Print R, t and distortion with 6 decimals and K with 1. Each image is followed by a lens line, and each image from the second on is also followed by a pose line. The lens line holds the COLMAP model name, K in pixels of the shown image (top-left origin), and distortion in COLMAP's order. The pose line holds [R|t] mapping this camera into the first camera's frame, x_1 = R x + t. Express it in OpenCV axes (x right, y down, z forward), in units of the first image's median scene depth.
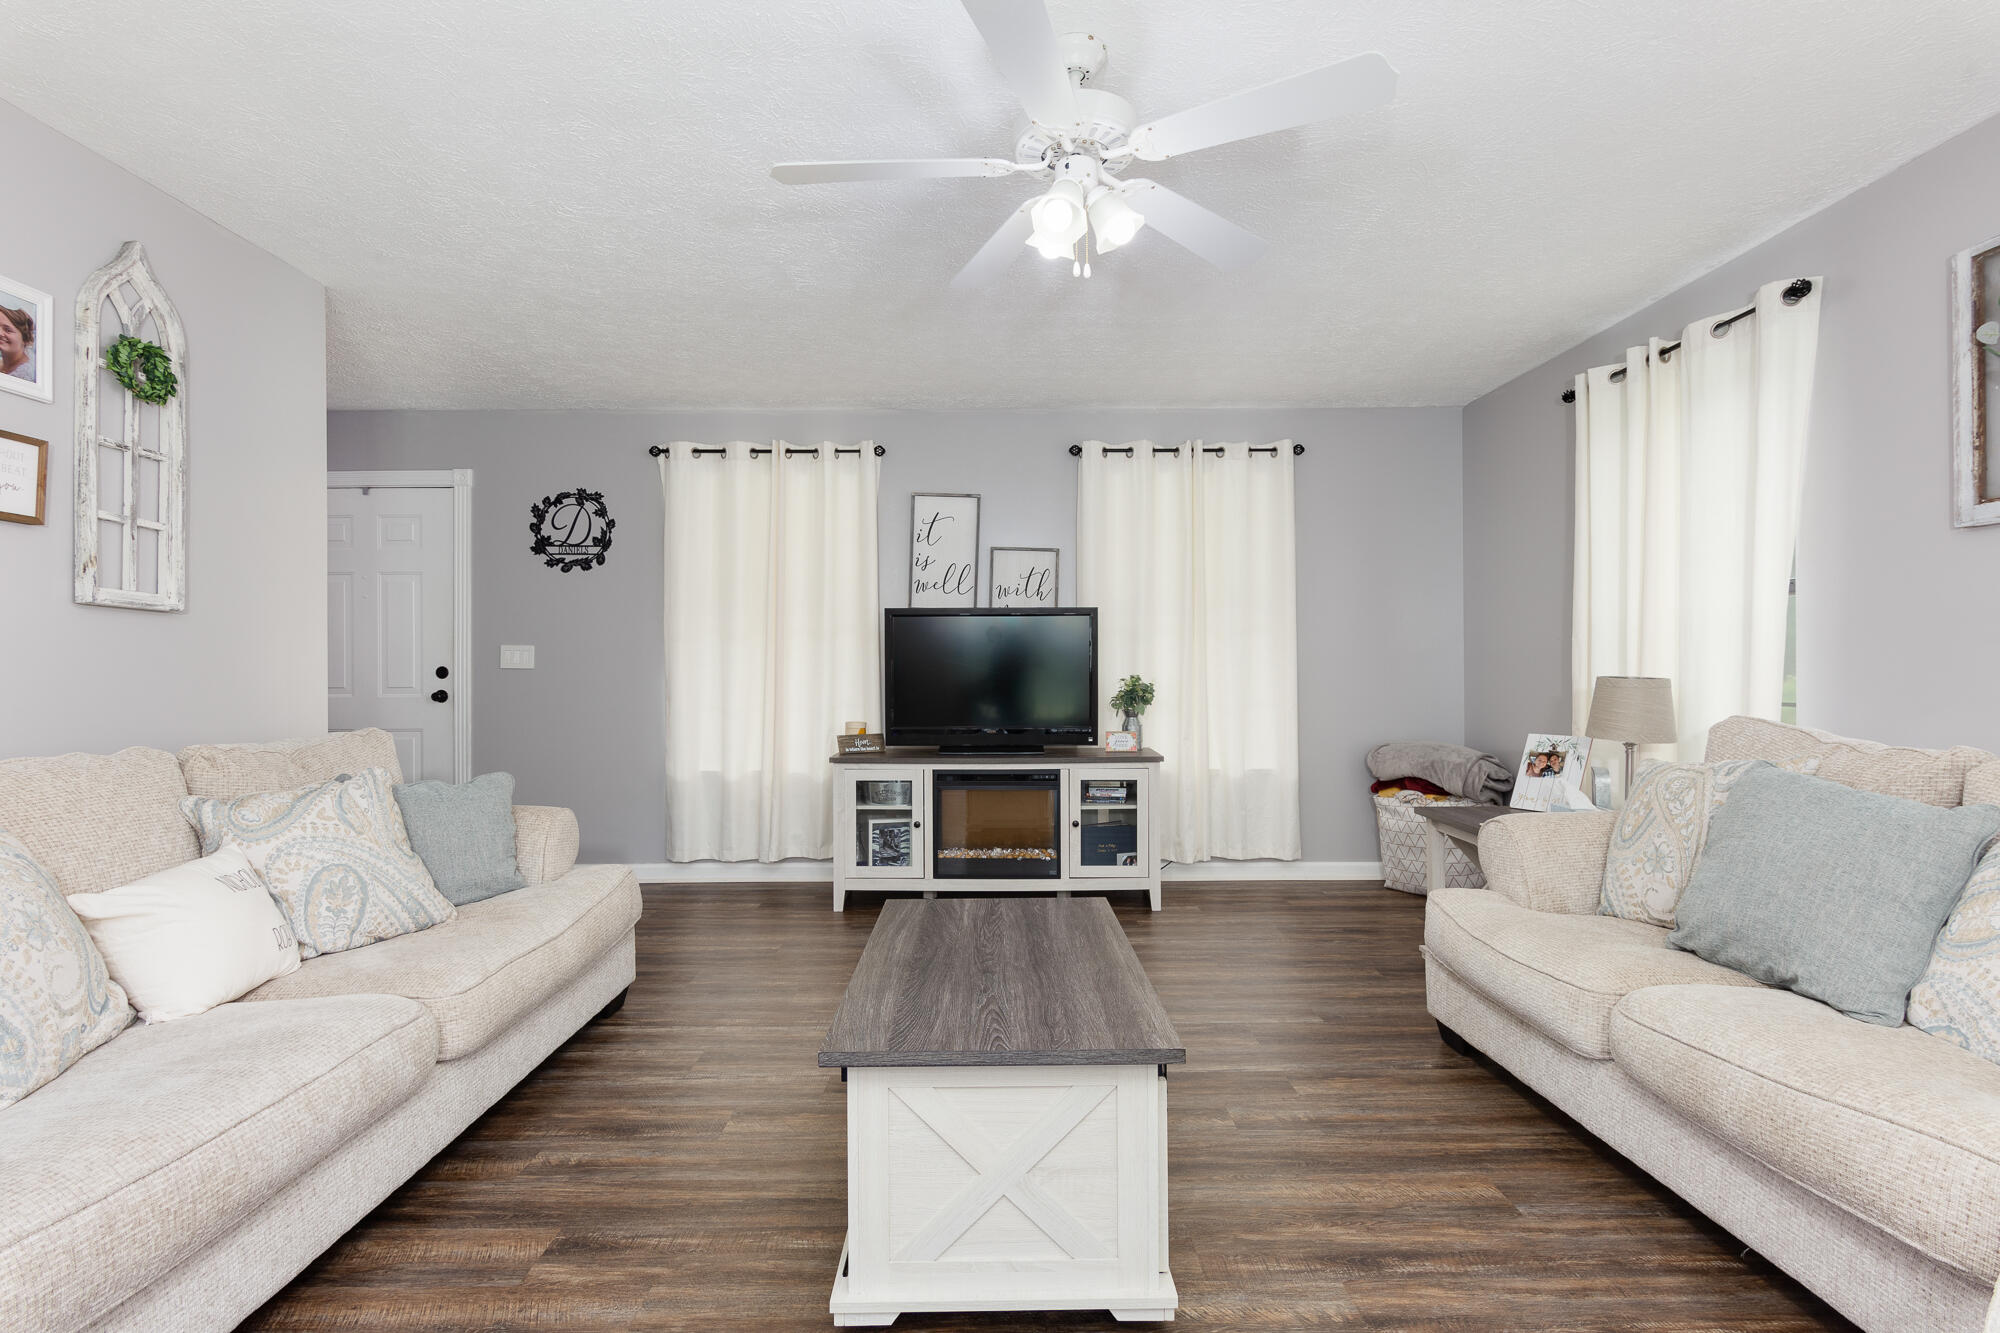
lens RADIAL K [[968.5, 0, 994.5], [0, 968.5, 662.2], [0, 0, 1]] dist [0.002233, 0.000305]
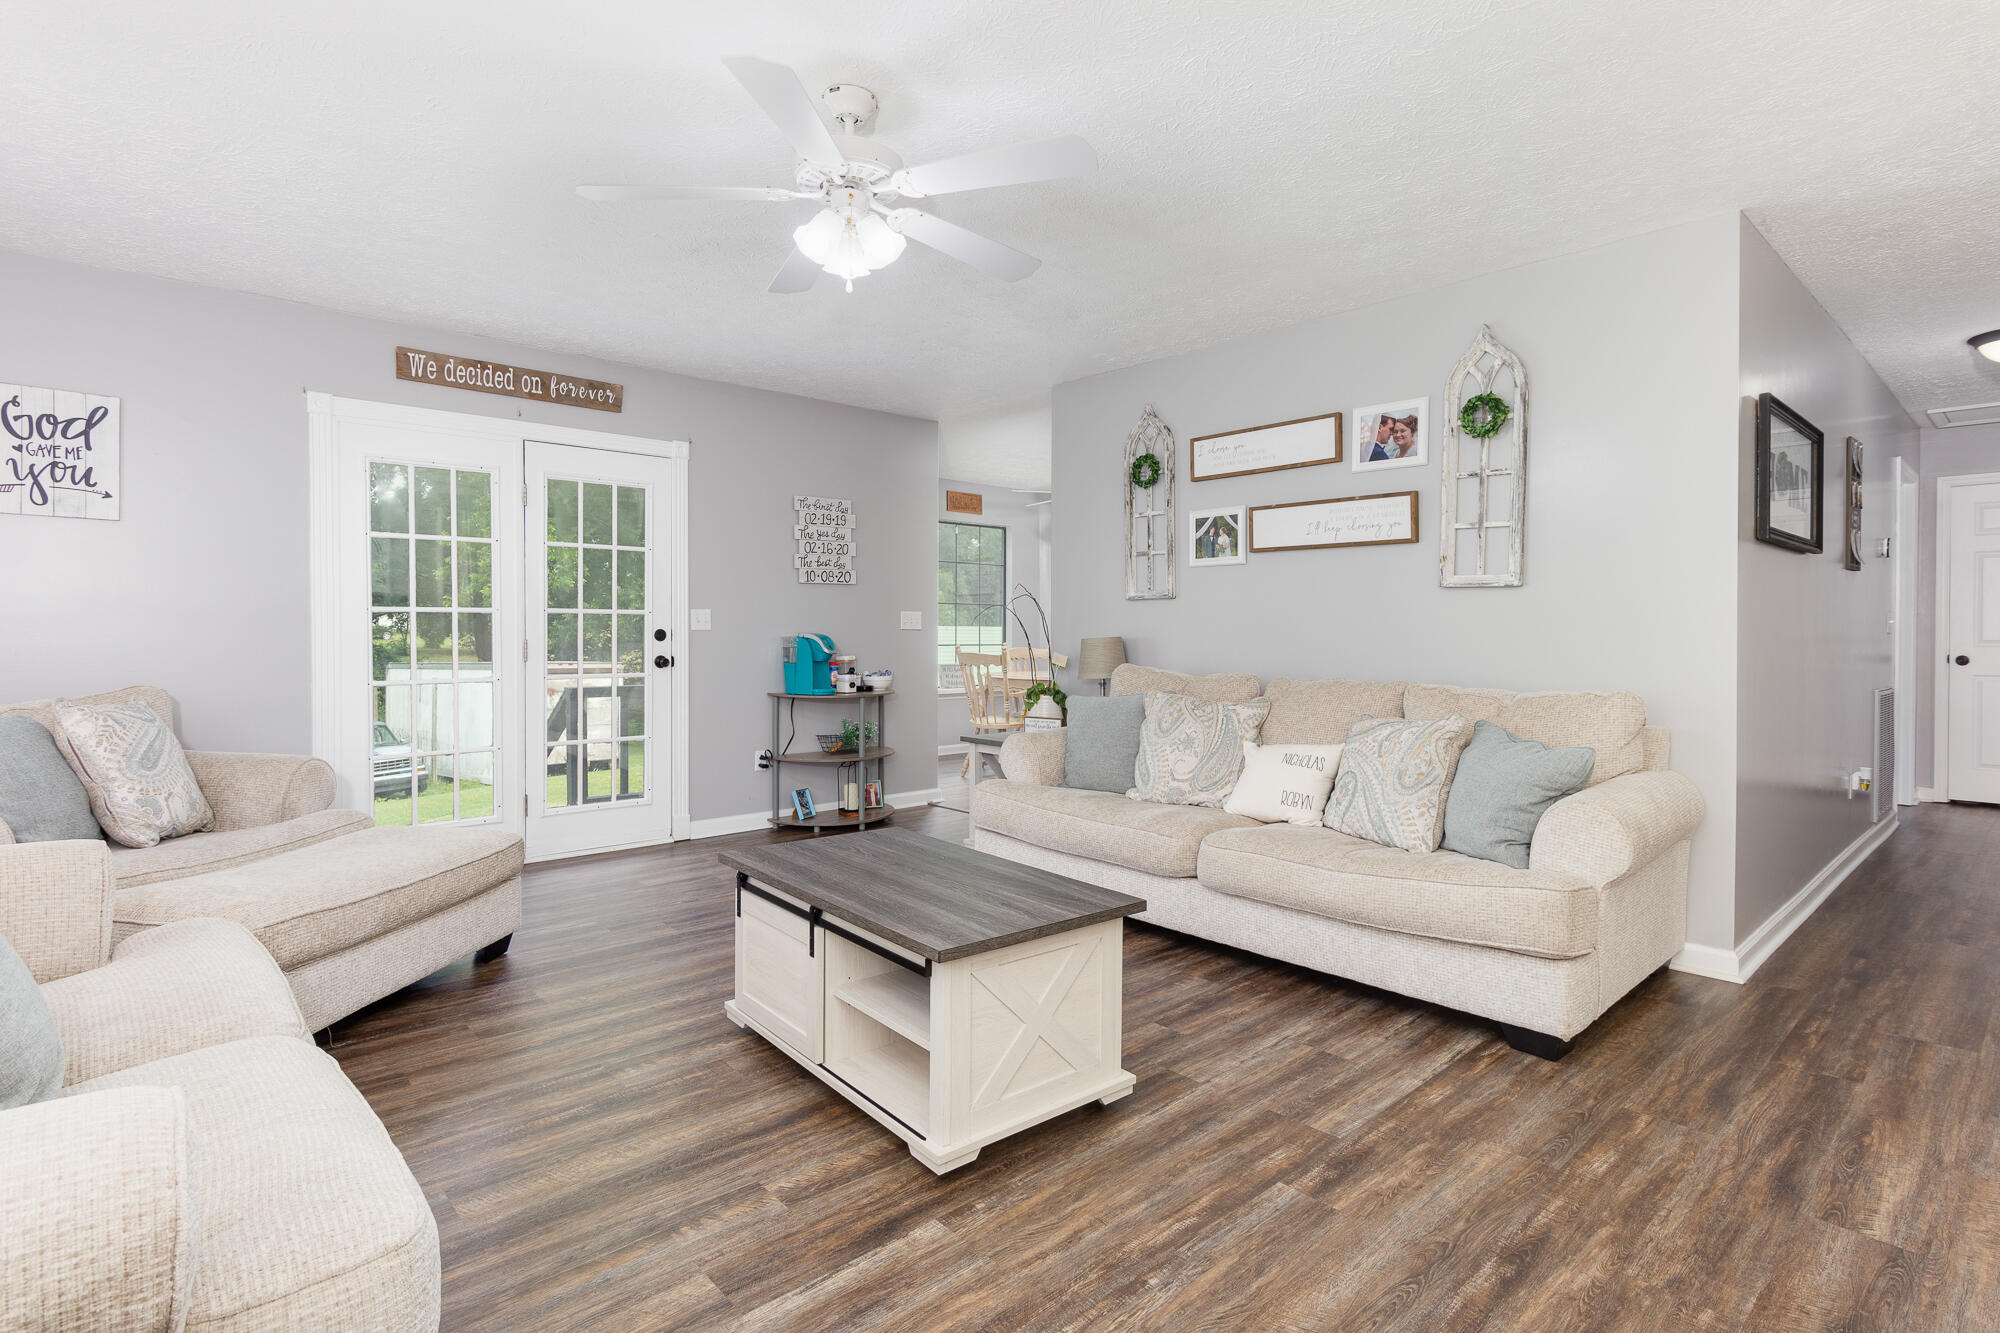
lens RADIAL K [[991.3, 0, 991.3], [0, 991.3, 644.6], [0, 0, 1]] dist [0.001559, -0.000378]
pose [[-0.750562, 0.011025, -0.660708, 0.635101], [0.007015, 0.999937, 0.008716, 0.011058], [0.660762, 0.001907, -0.750593, 1.706754]]
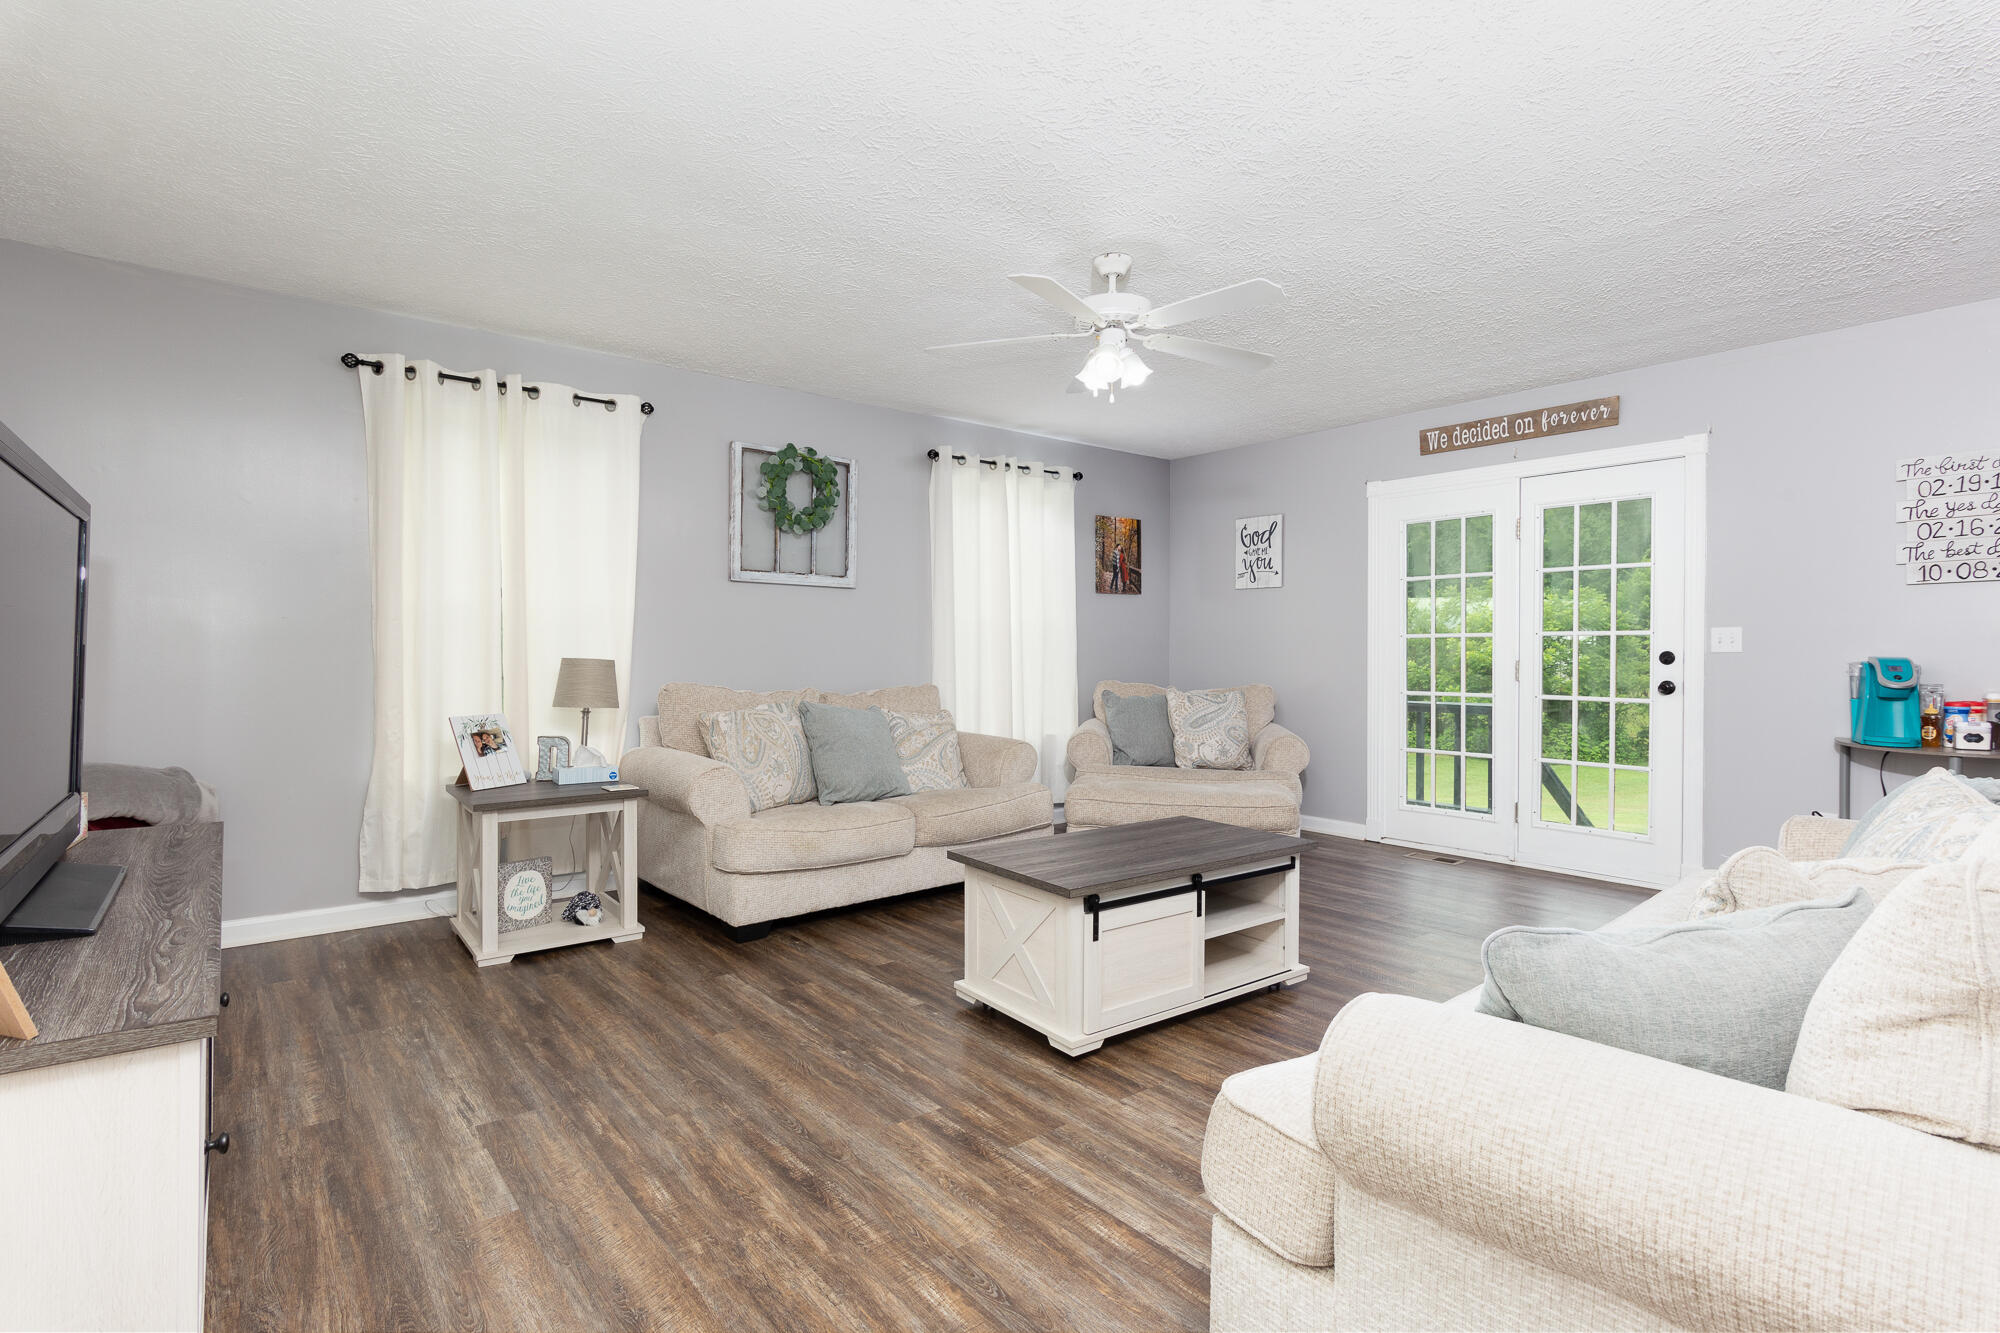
lens RADIAL K [[968.5, 0, 994.5], [0, 968.5, 662.2], [0, 0, 1]] dist [0.002233, 0.000305]
pose [[-0.615014, -0.007850, 0.788477, -0.888577], [-0.008108, 0.999961, 0.003632, 0.016252], [-0.788474, -0.004159, -0.615054, 1.805181]]
